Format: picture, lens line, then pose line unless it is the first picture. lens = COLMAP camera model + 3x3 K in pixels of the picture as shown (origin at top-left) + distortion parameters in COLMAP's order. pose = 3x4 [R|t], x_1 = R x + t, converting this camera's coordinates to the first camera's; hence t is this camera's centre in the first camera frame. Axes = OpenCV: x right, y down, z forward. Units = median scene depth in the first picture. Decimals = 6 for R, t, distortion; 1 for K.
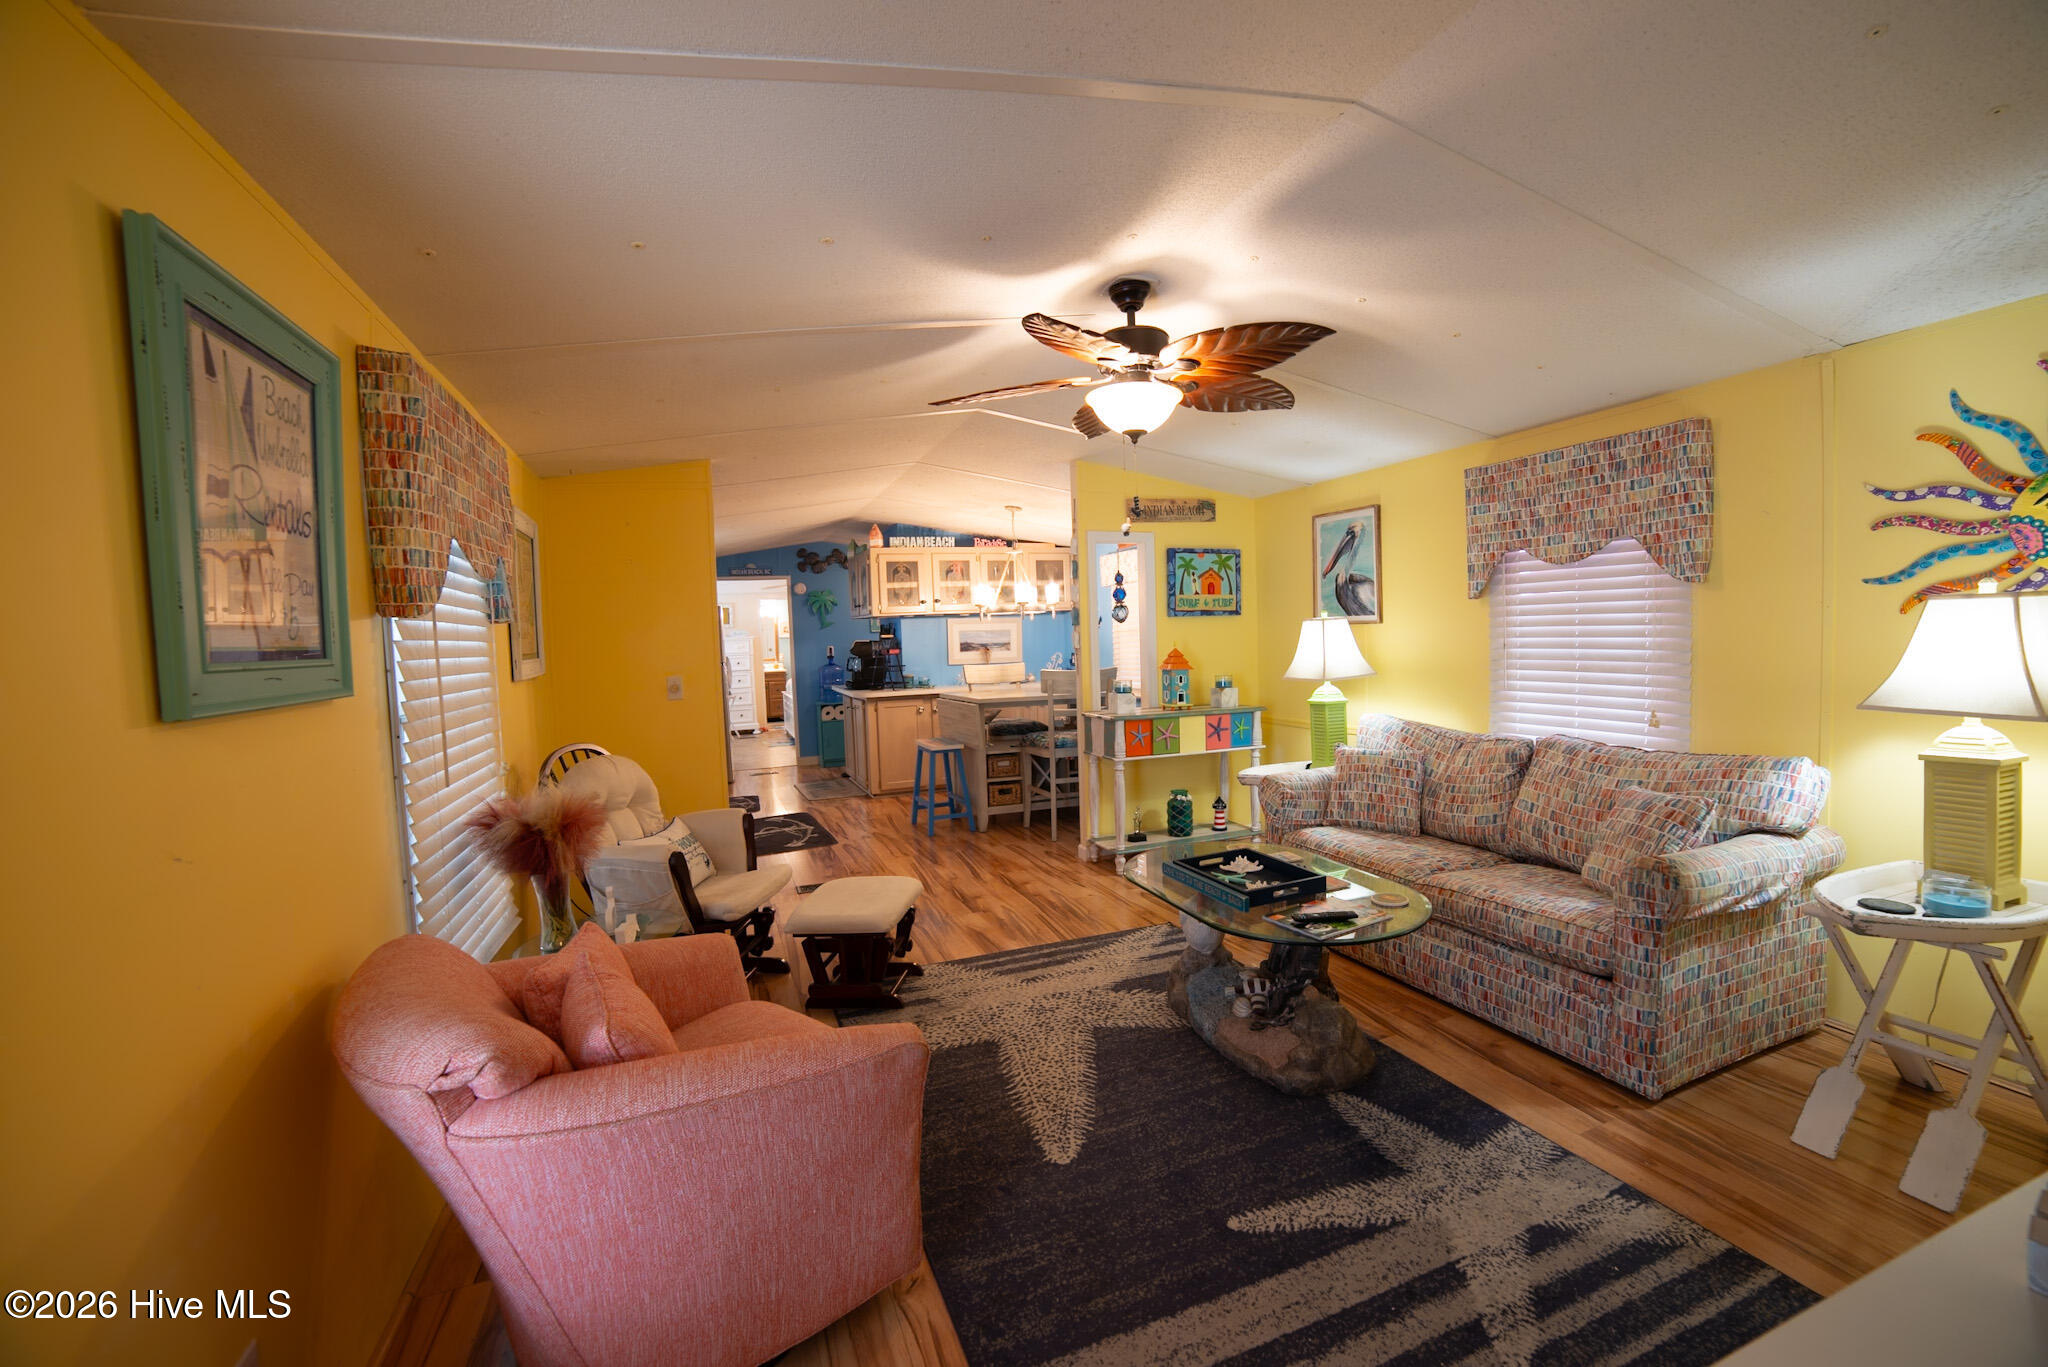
lens RADIAL K [[833.6, 0, 1024.0], [0, 833.6, 683.5], [0, 0, 1]] dist [-0.101565, 0.033574]
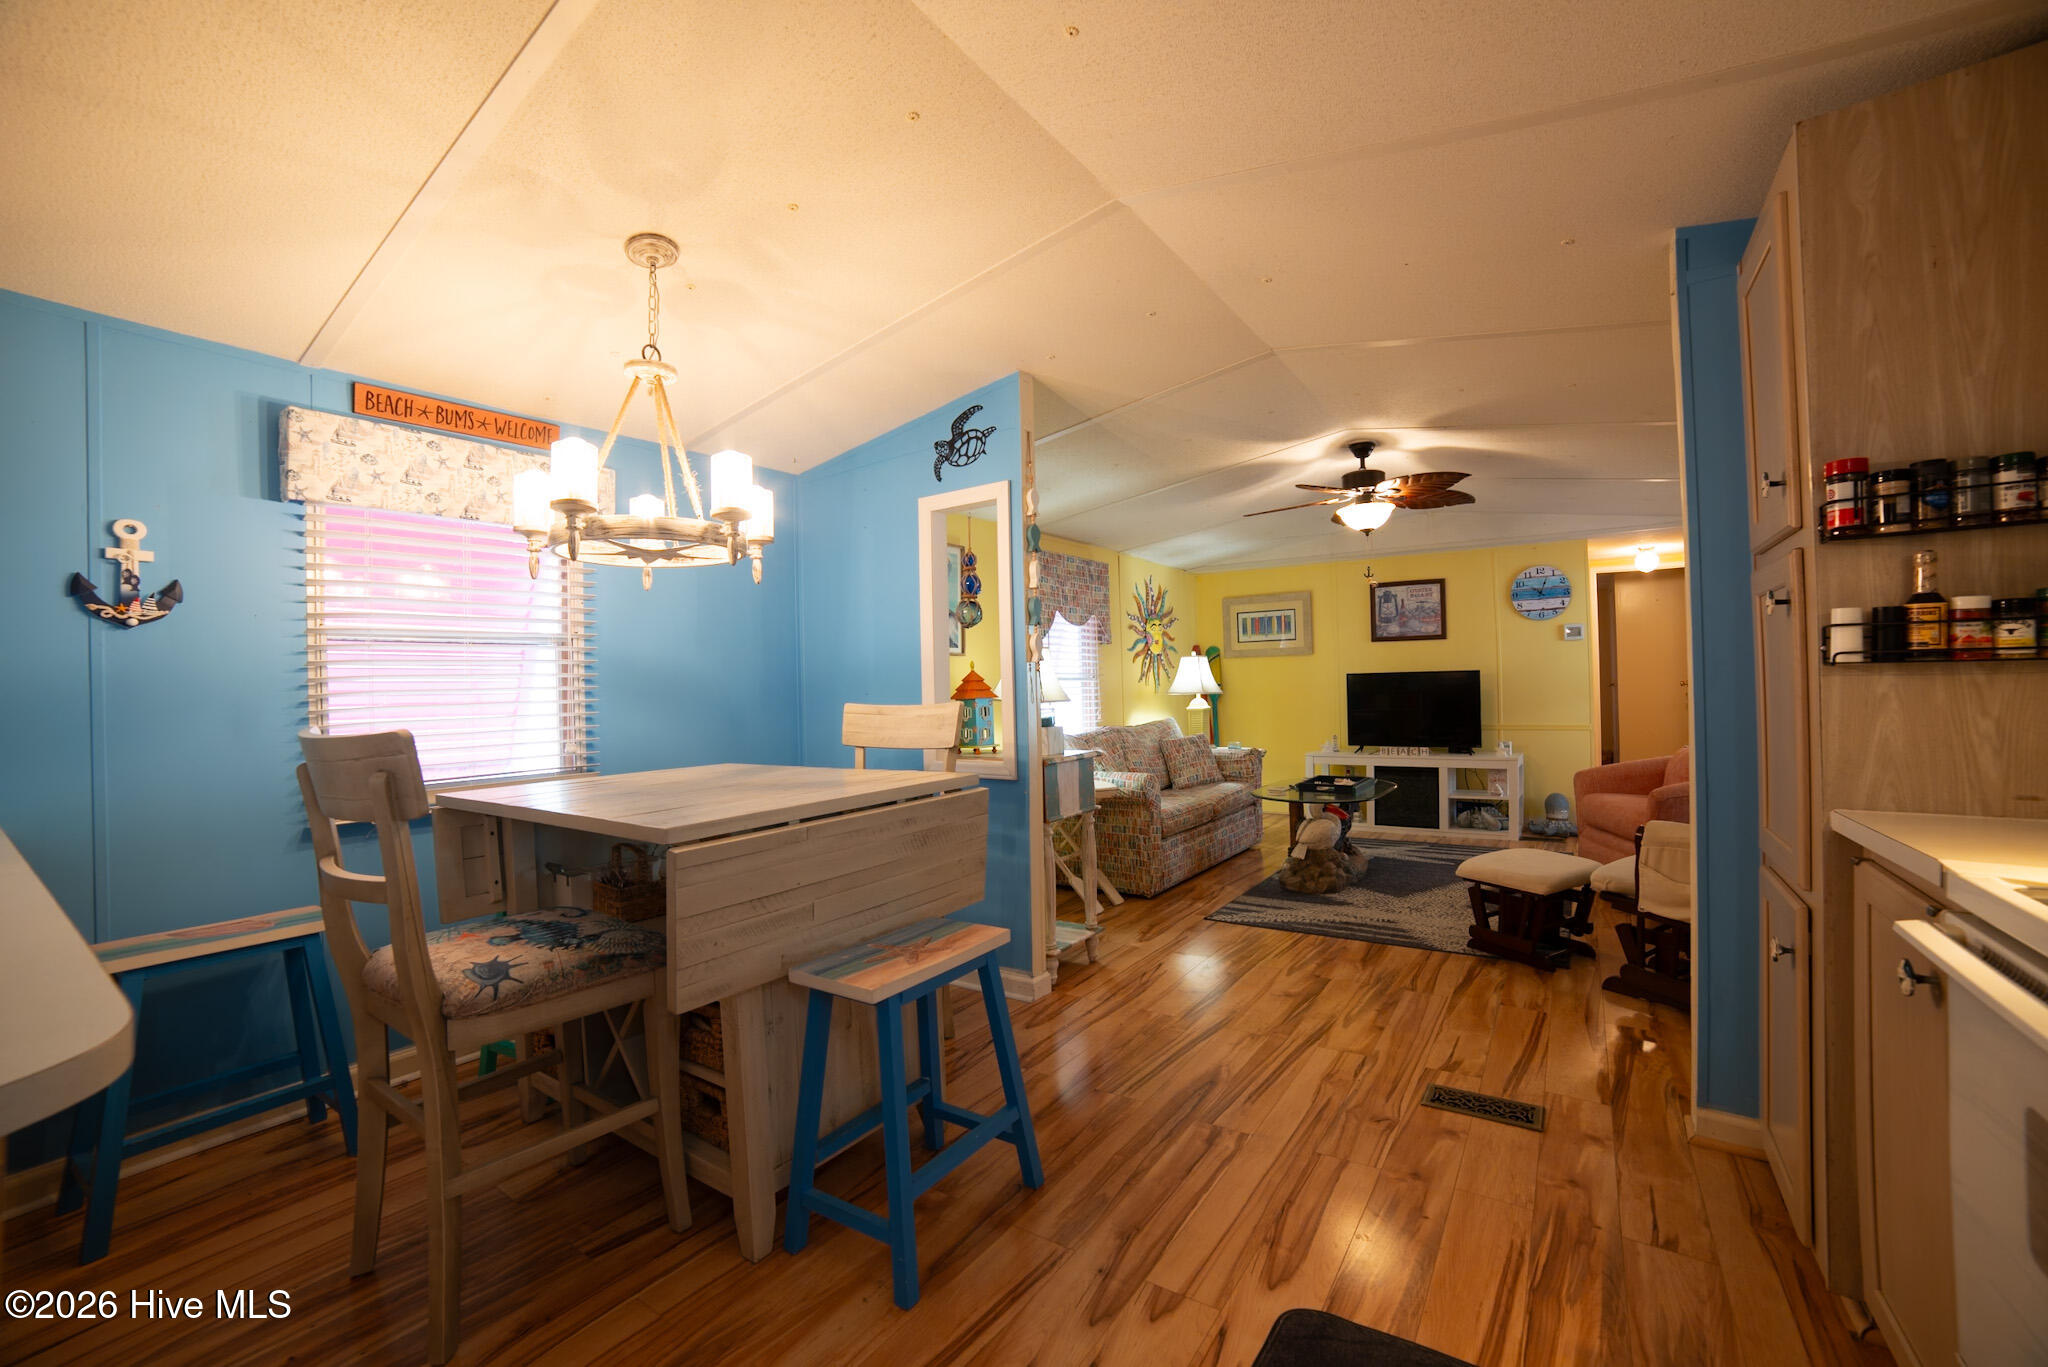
lens RADIAL K [[833.6, 0, 1024.0], [0, 833.6, 683.5], [0, 0, 1]] dist [-0.101565, 0.033574]
pose [[-0.554605, 0.049995, 0.830610, -0.309173], [0.089435, 0.995993, -0.000232, -0.017346], [-0.827293, 0.074157, -0.556854, 0.915123]]
